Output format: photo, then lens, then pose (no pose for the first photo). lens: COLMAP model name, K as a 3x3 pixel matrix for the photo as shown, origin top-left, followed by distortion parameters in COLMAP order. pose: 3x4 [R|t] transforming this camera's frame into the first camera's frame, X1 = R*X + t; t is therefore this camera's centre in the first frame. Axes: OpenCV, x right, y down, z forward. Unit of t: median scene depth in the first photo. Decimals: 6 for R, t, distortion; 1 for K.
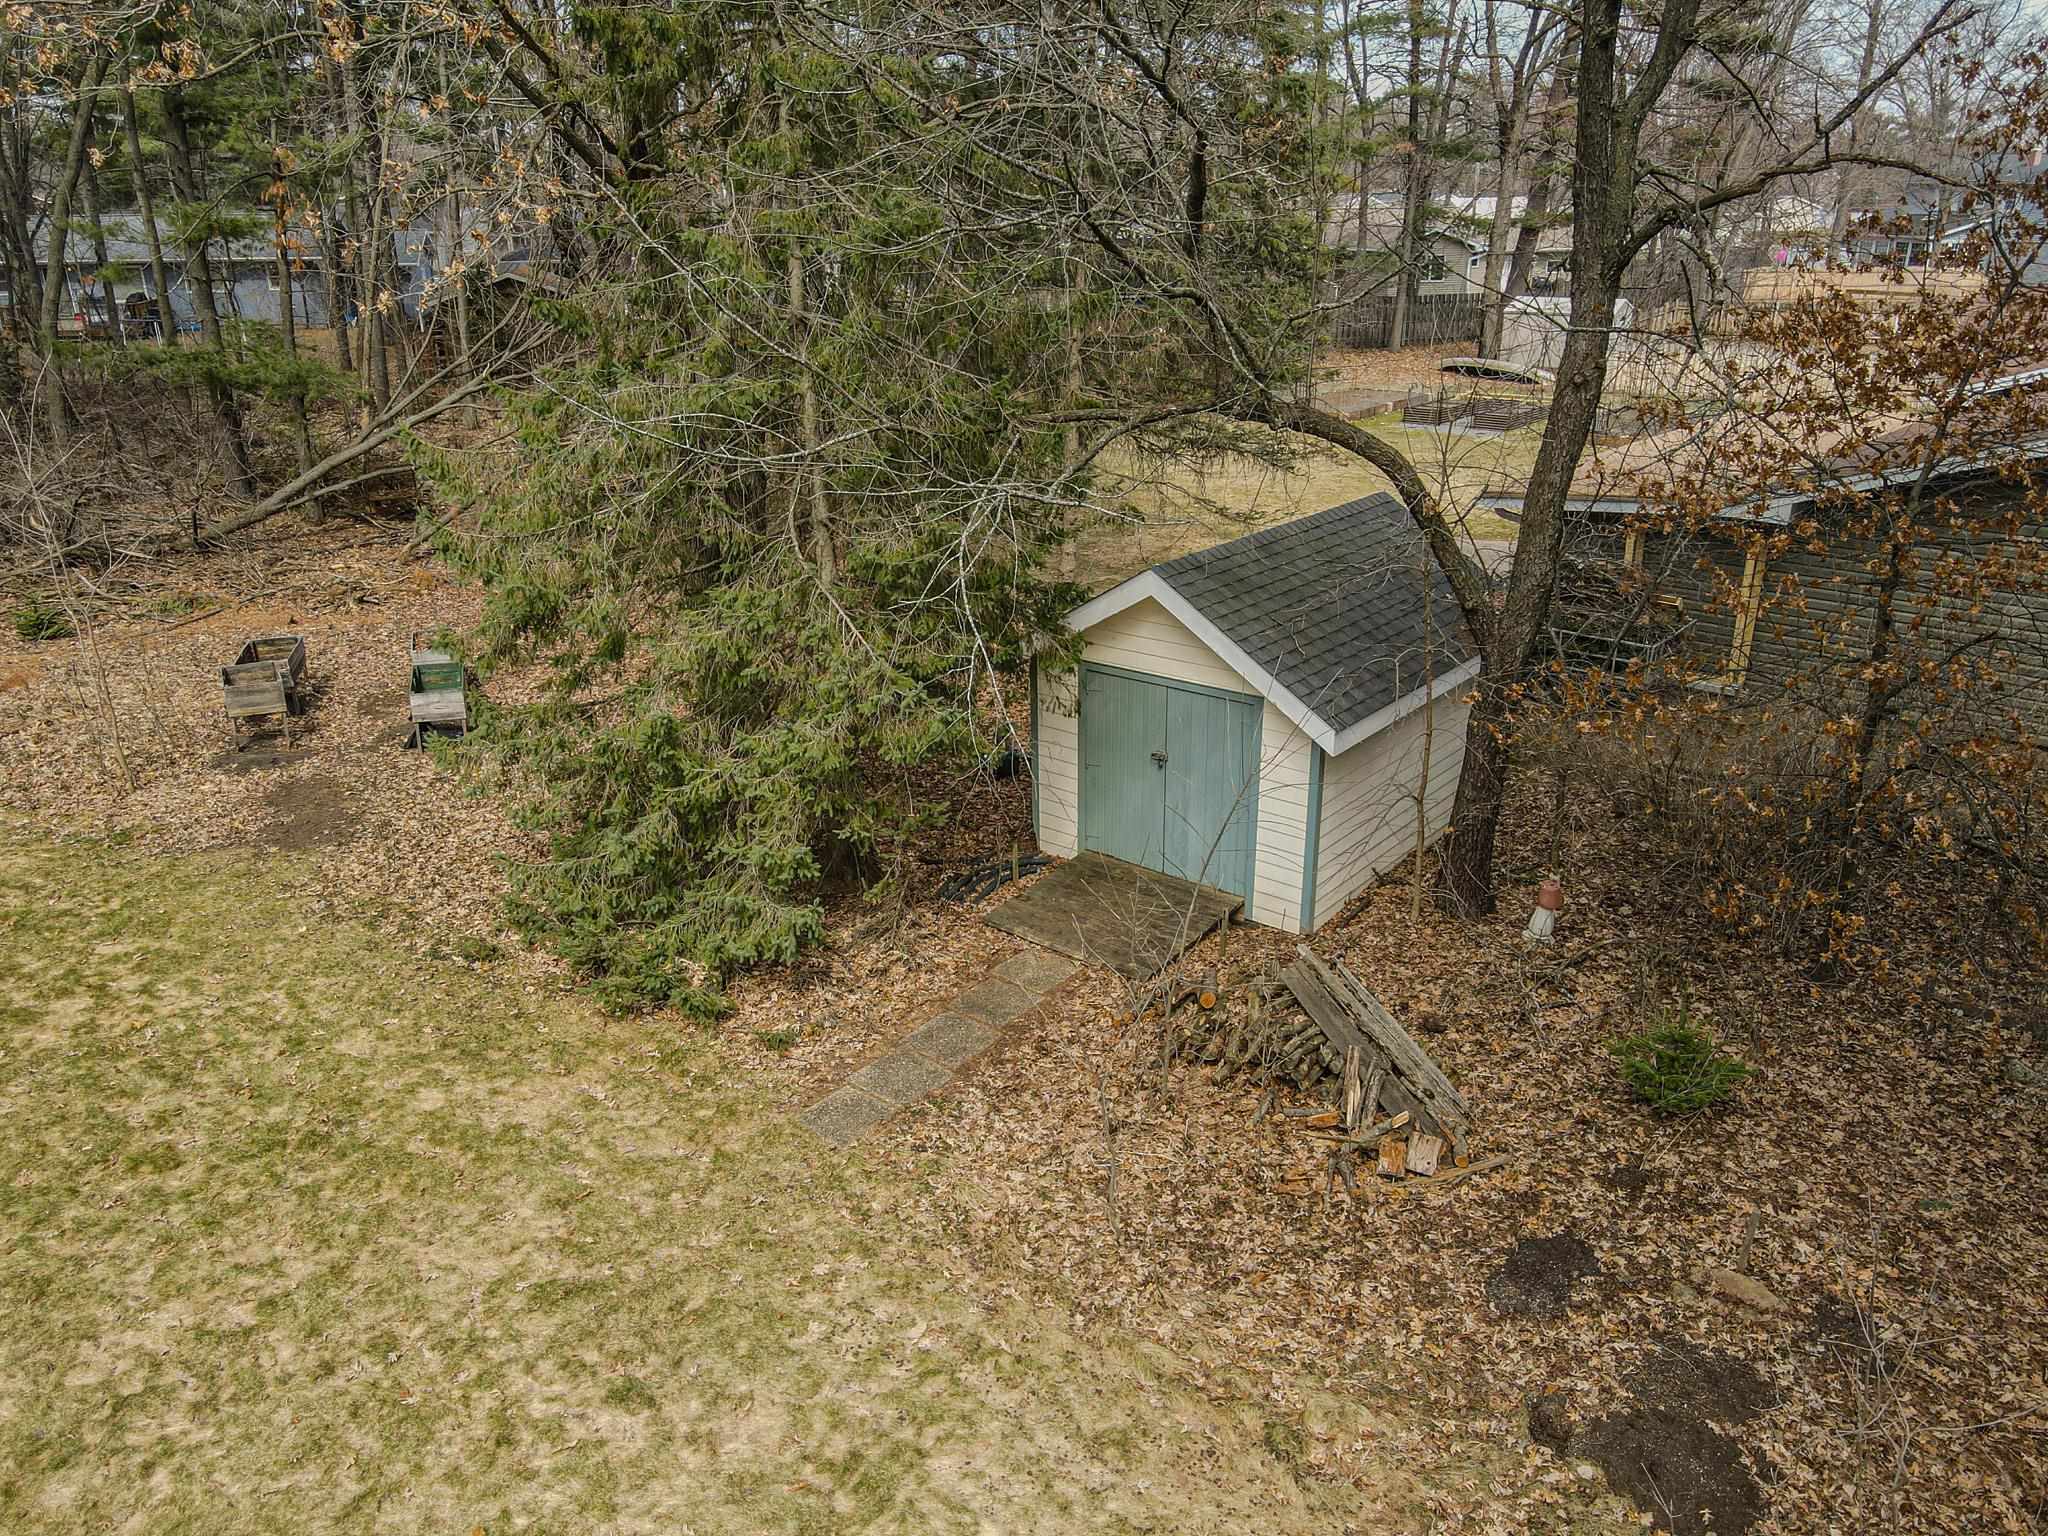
lens RADIAL K [[1510.3, 0, 1021.0], [0, 1510.3, 768.0], [0, 0, 1]] dist [0.006934, 0.004729]
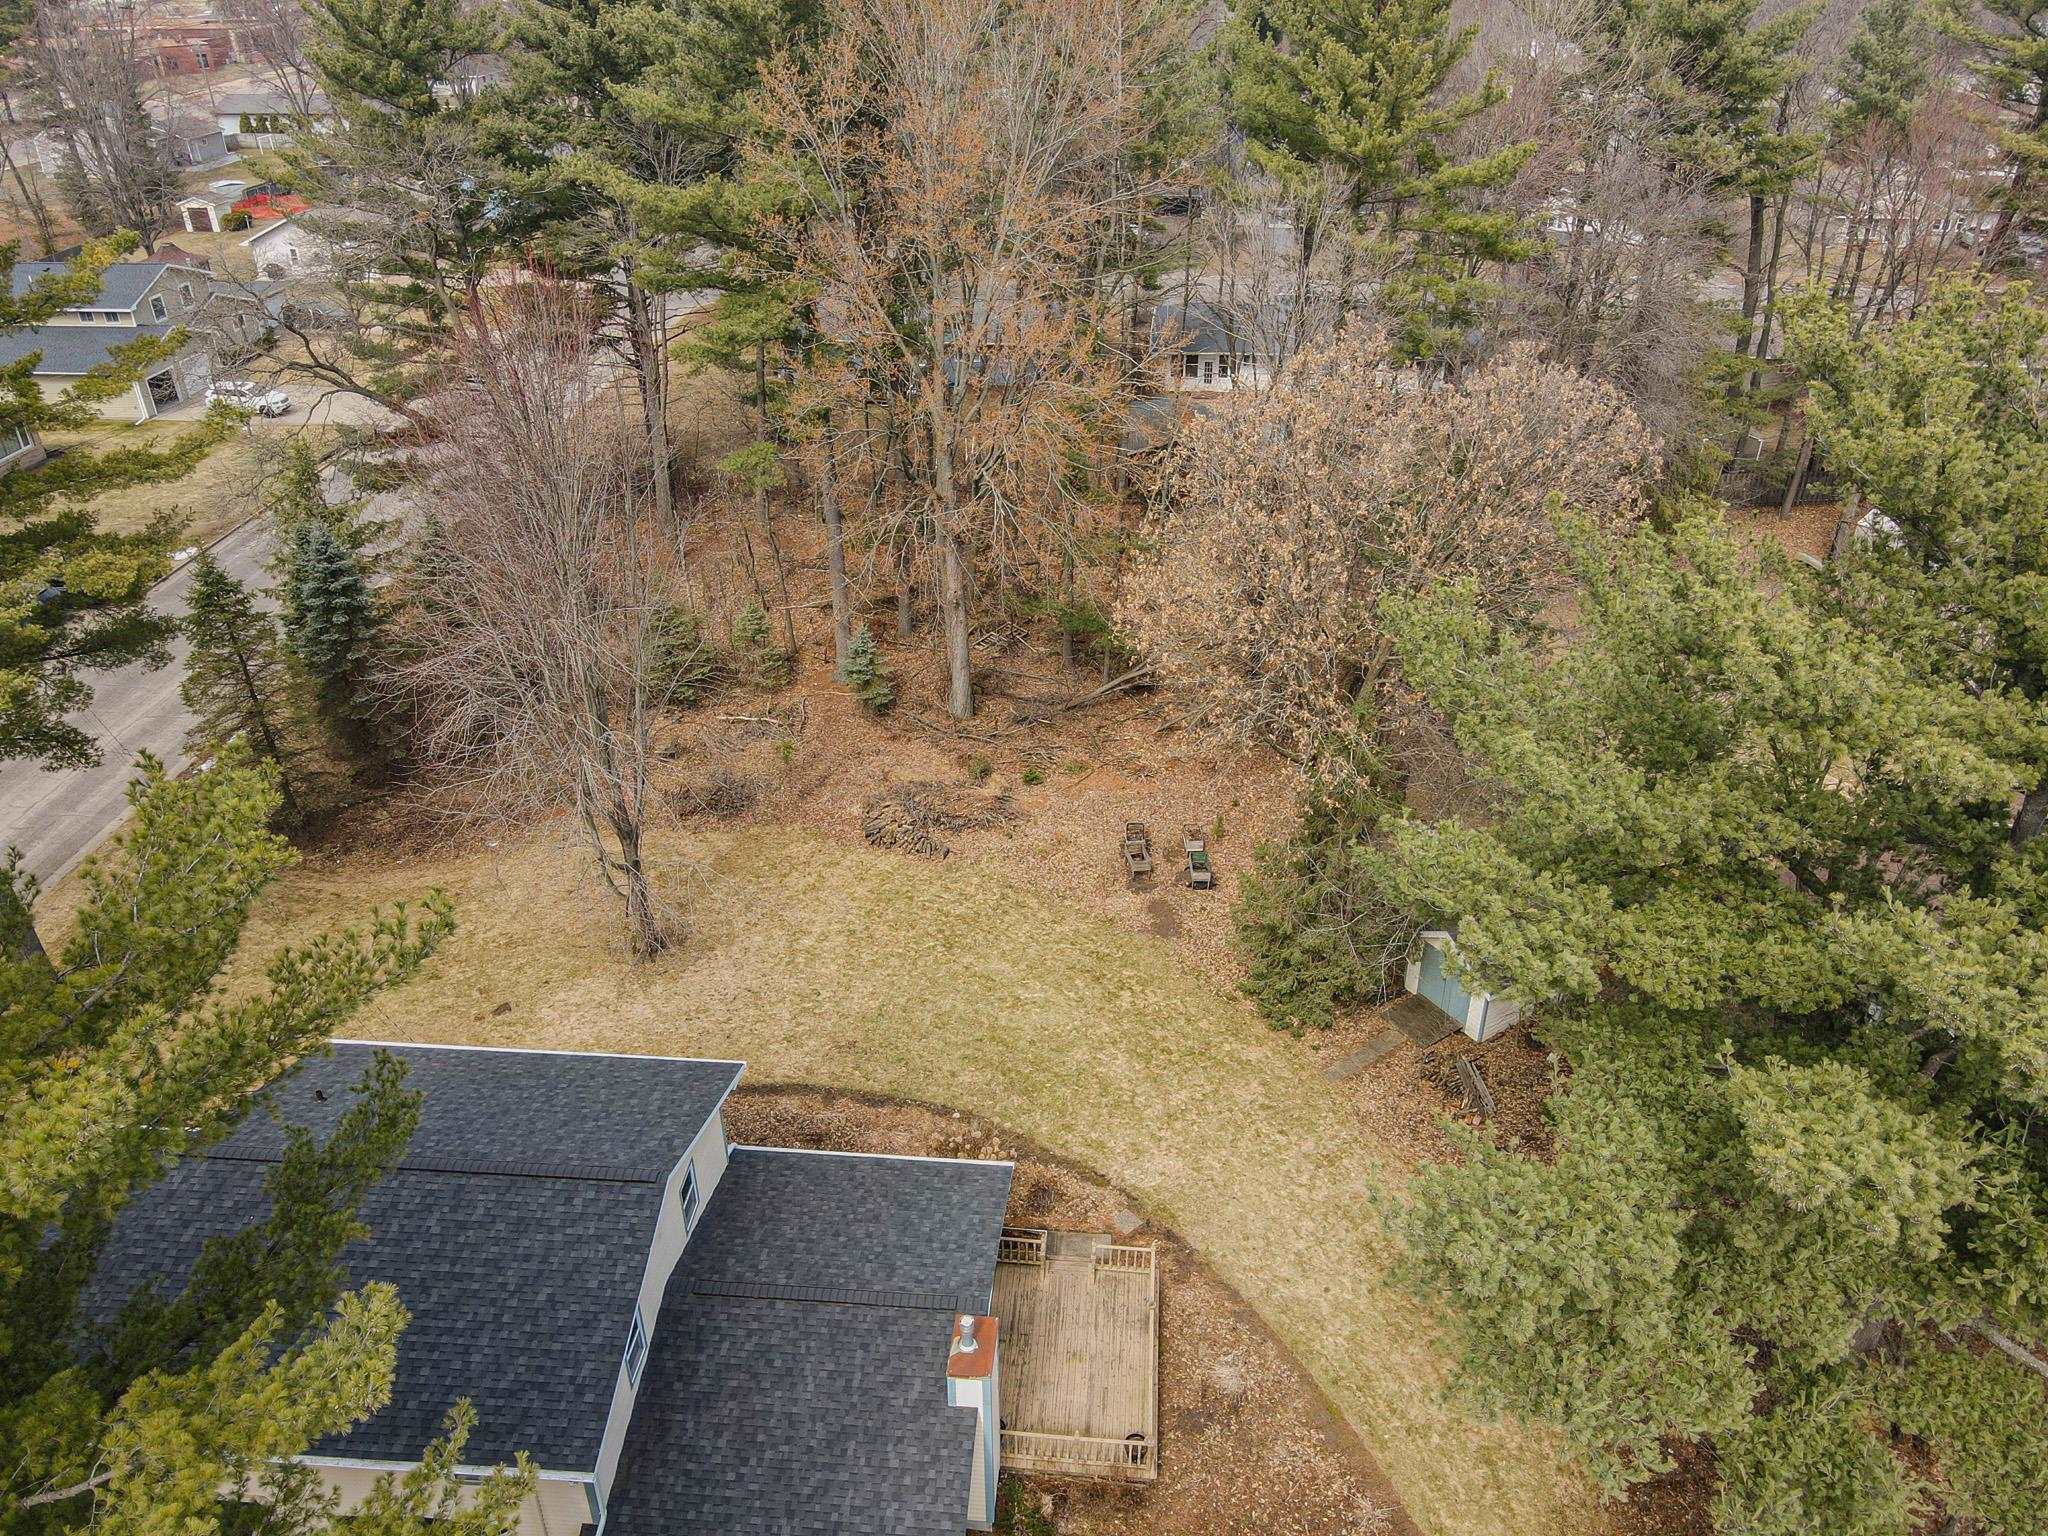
lens RADIAL K [[1510.3, 0, 1026.0], [0, 1510.3, 778.4], [0, 0, 1]] dist [0.006934, 0.004729]
pose [[0.946160, 0.164627, -0.278711, 0.081678], [-0.113678, 0.975163, 0.190092, -0.990116], [0.303083, -0.148174, 0.941374, -2.371933]]
